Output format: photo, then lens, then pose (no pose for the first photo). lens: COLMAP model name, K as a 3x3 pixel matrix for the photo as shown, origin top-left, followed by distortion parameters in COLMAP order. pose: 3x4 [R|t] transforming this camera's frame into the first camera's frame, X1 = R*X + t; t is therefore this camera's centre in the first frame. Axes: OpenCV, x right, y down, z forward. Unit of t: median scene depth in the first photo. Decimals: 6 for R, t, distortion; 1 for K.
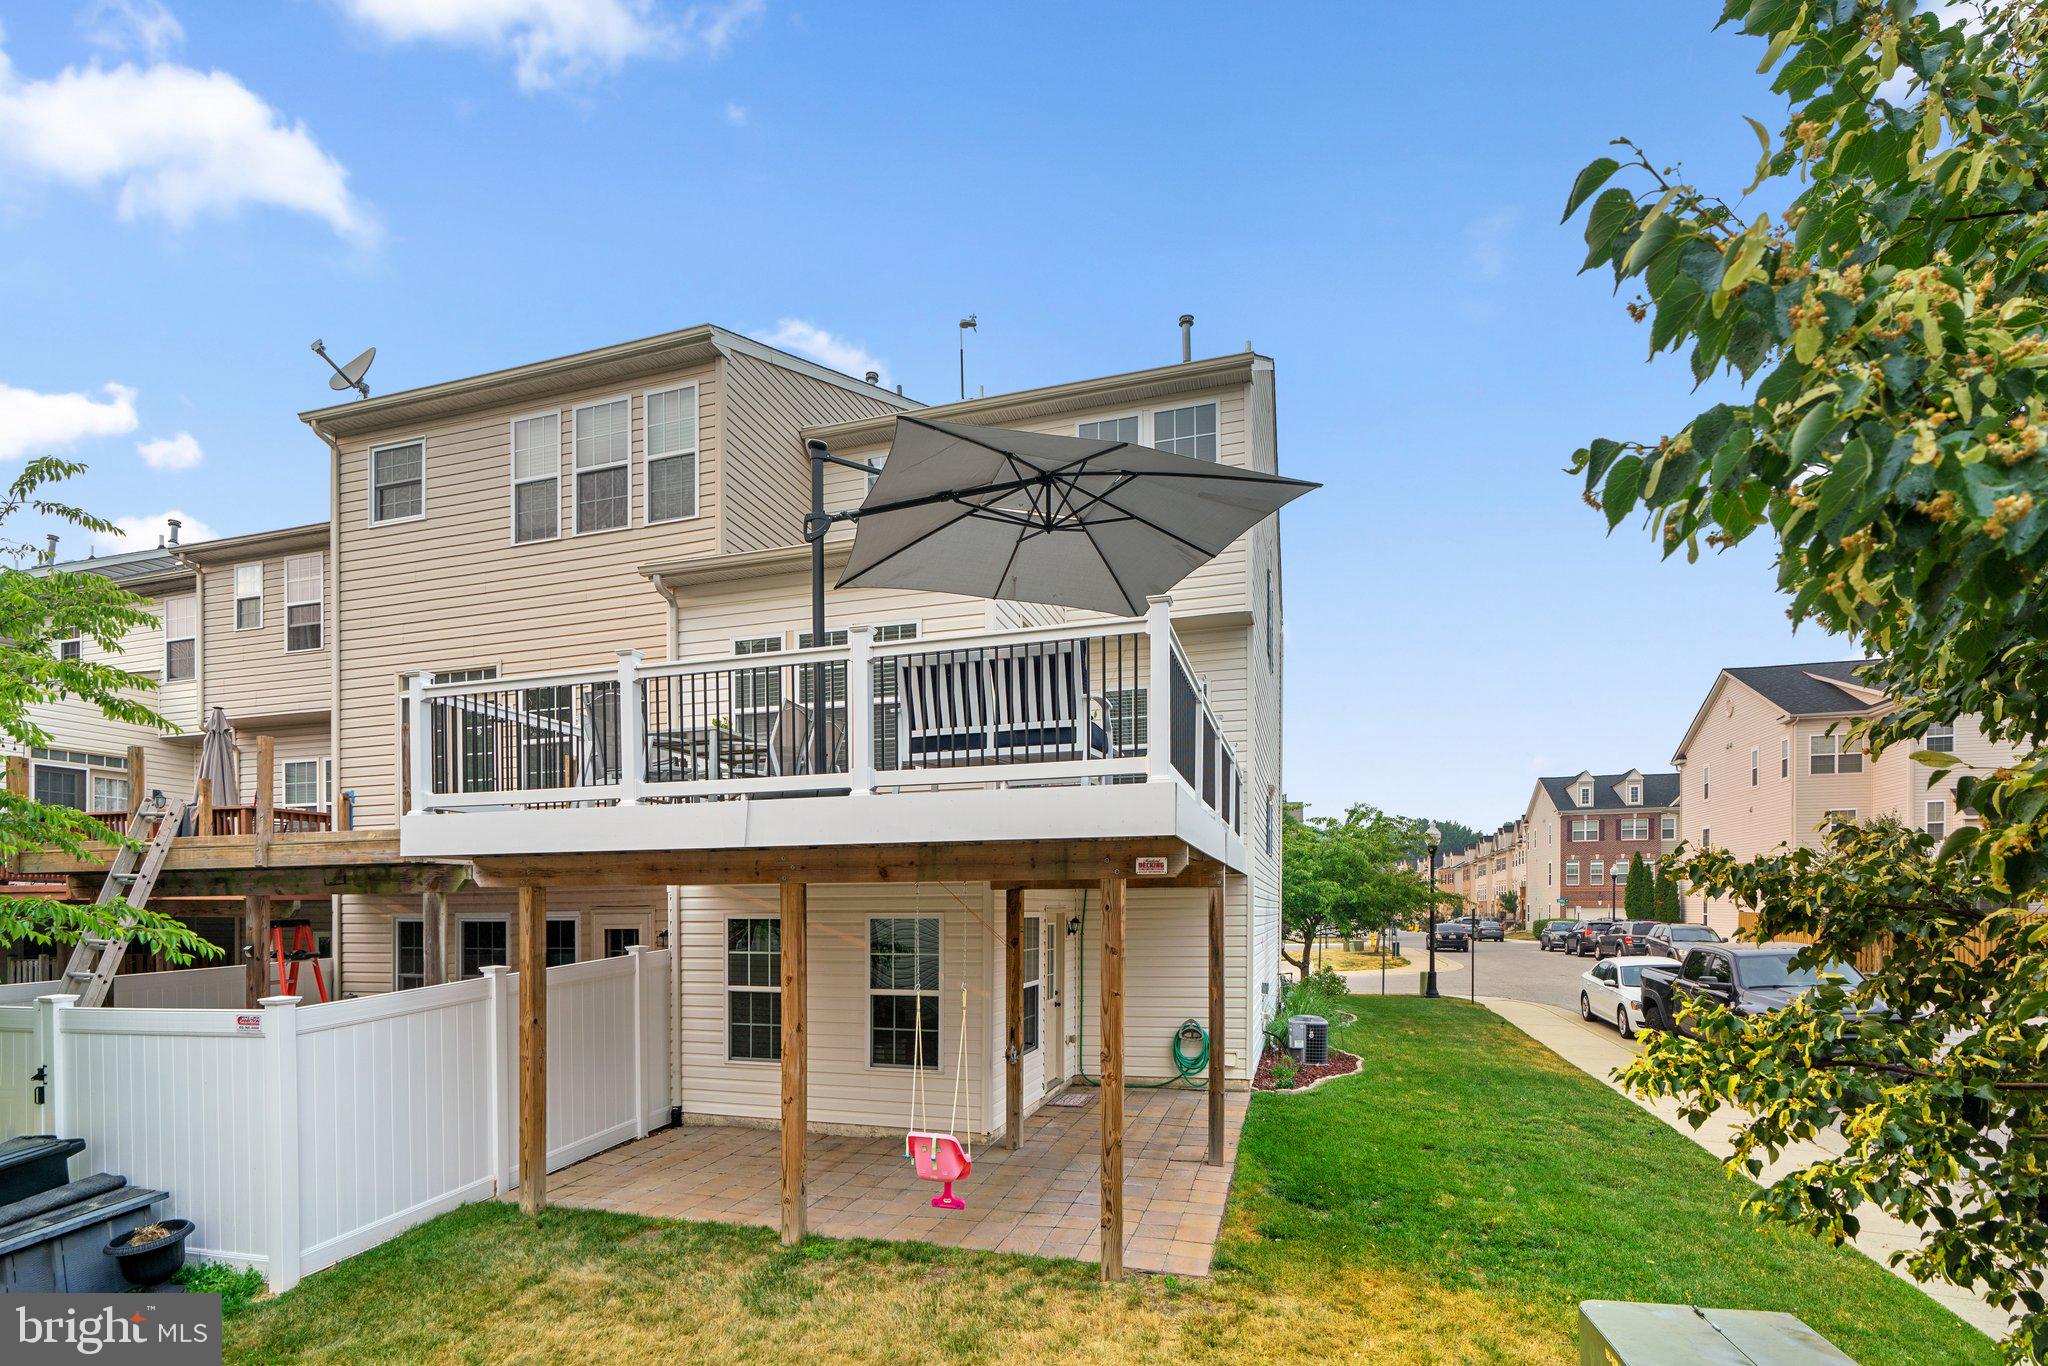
lens RADIAL K [[917.9, 0, 1087.0], [0, 917.9, 755.3], [0, 0, 1]] dist [-0.015090, 0.005642]
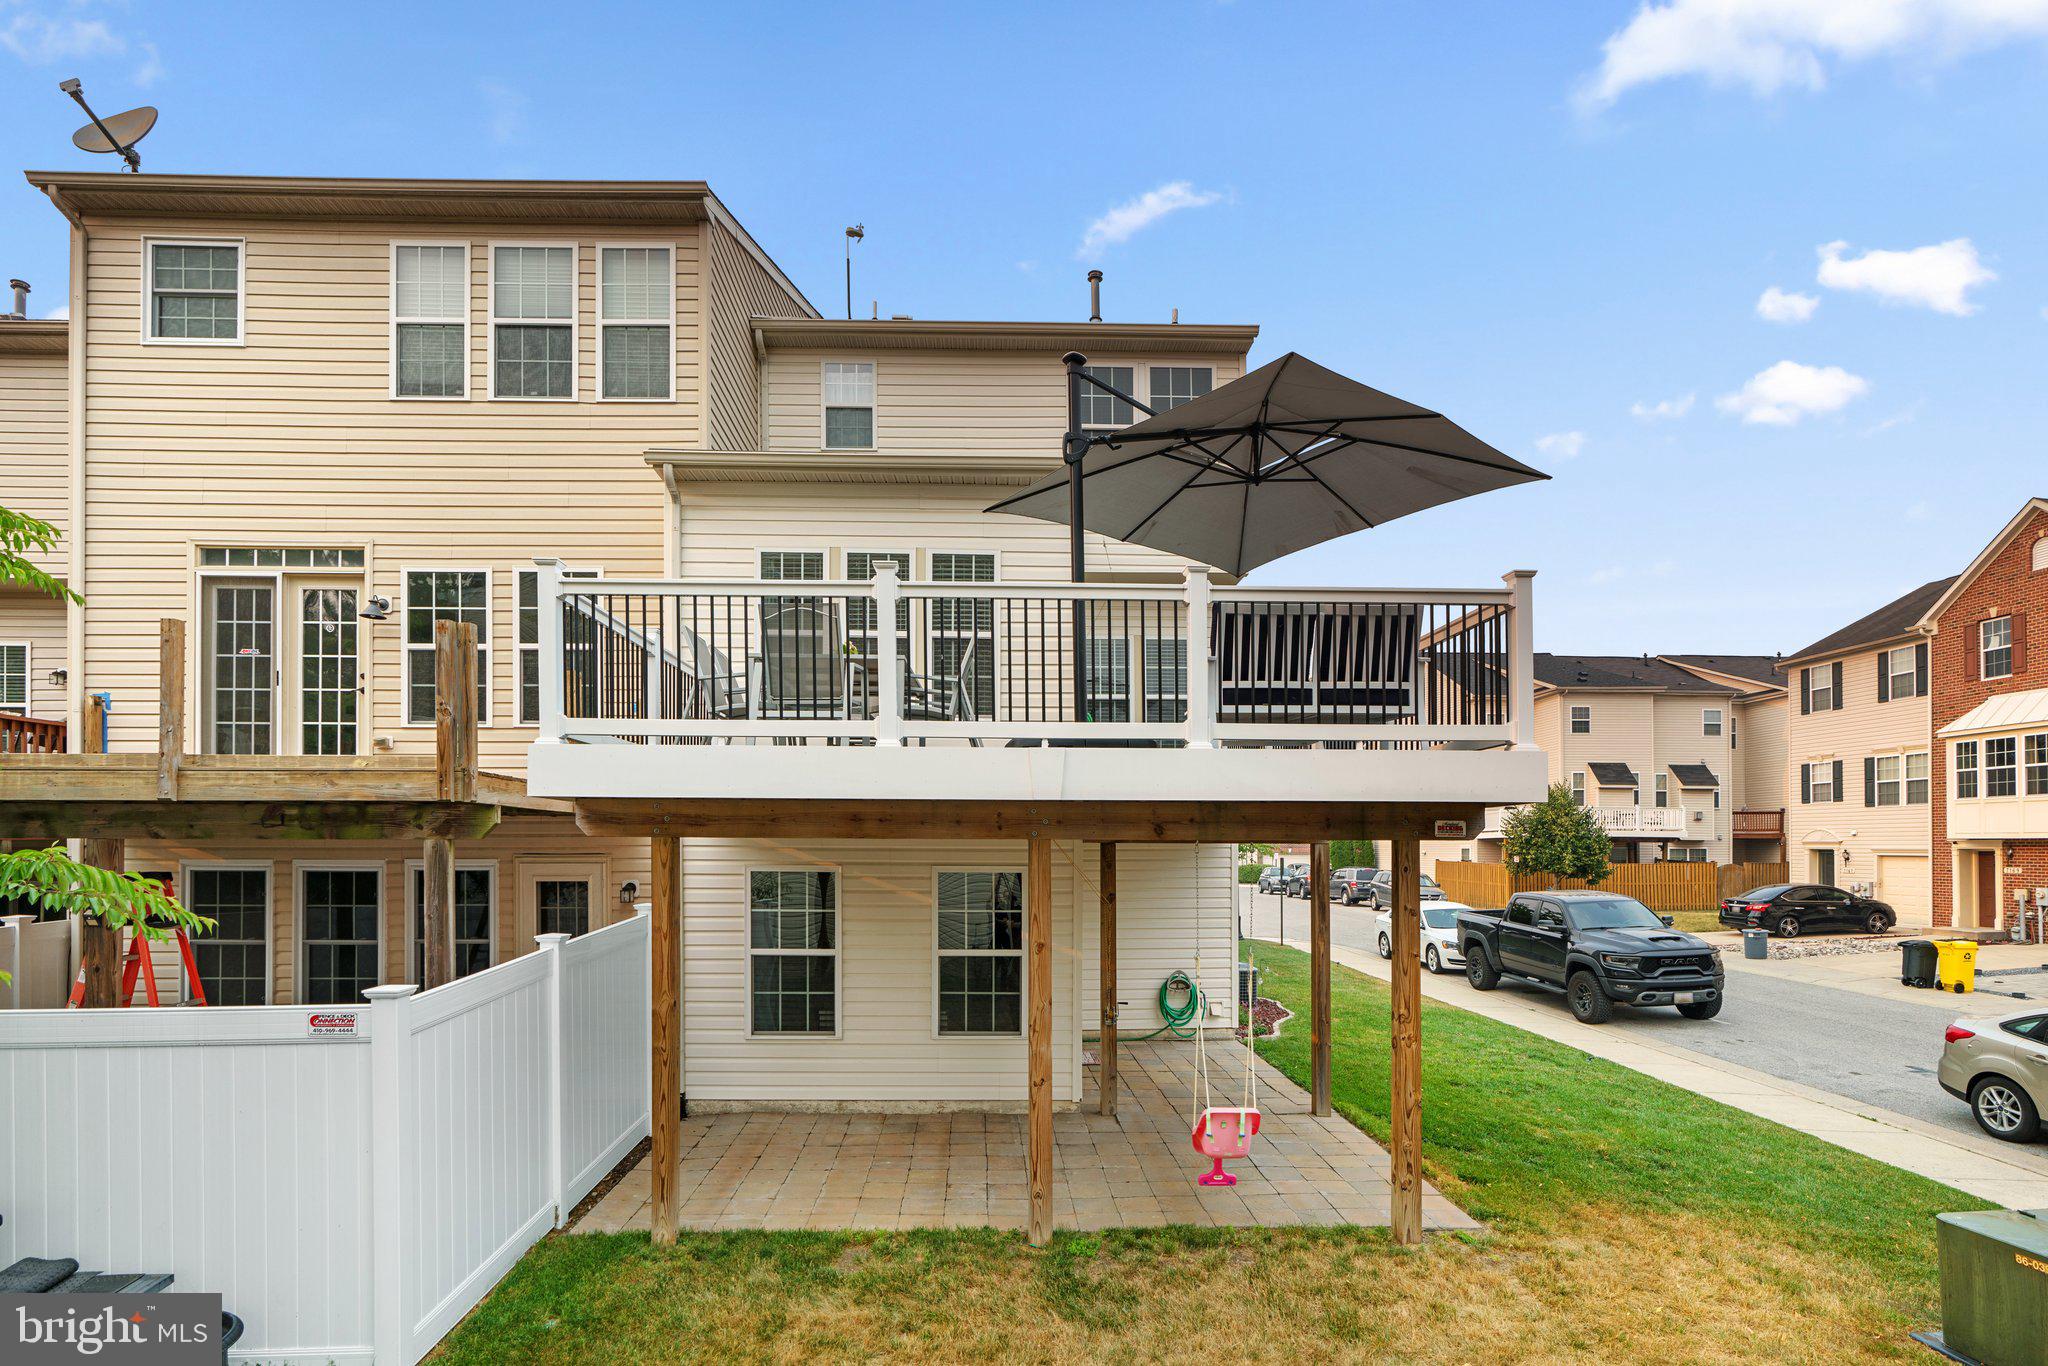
lens RADIAL K [[917.9, 0, 1019.5], [0, 917.9, 685.6], [0, 0, 1]] dist [-0.015090, 0.005642]
pose [[0.954250, 0.061531, 0.292609, -0.403022], [-0.058453, 0.998104, -0.019260, 0.005044], [-0.293240, 0.001275, 0.956038, 0.094951]]
